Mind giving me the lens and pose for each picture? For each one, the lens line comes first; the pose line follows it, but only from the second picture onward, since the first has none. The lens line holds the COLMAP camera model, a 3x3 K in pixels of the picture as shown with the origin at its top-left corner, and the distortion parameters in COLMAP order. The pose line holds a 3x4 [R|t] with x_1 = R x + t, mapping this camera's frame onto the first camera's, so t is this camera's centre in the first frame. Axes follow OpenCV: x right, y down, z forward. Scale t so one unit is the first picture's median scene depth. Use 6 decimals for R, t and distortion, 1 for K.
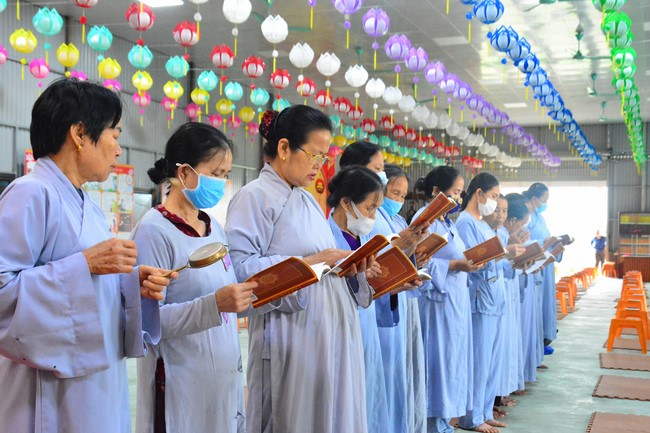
lens RADIAL K [[824.7, 0, 325.0], [0, 824.7, 216.5], [0, 0, 1]] dist [-0.021405, -0.033651]
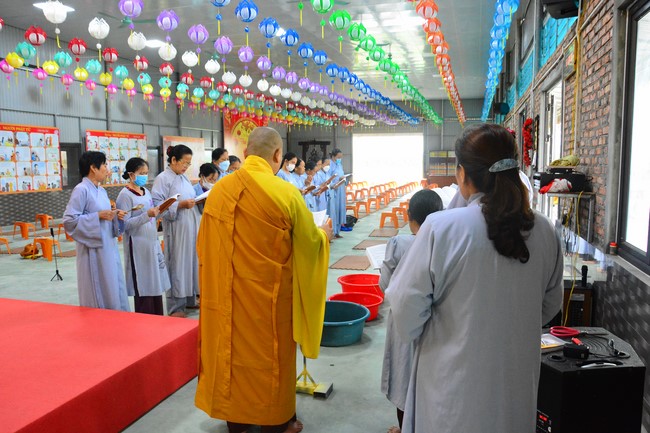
lens RADIAL K [[504.3, 0, 325.0], [0, 504.3, 216.5], [0, 0, 1]] dist [-0.140084, 0.001191]
pose [[0.995037, -0.033148, 0.093818, 0.068307], [0.020678, 0.991181, 0.130888, -0.024525], [-0.097329, -0.128299, 0.986948, -0.166661]]
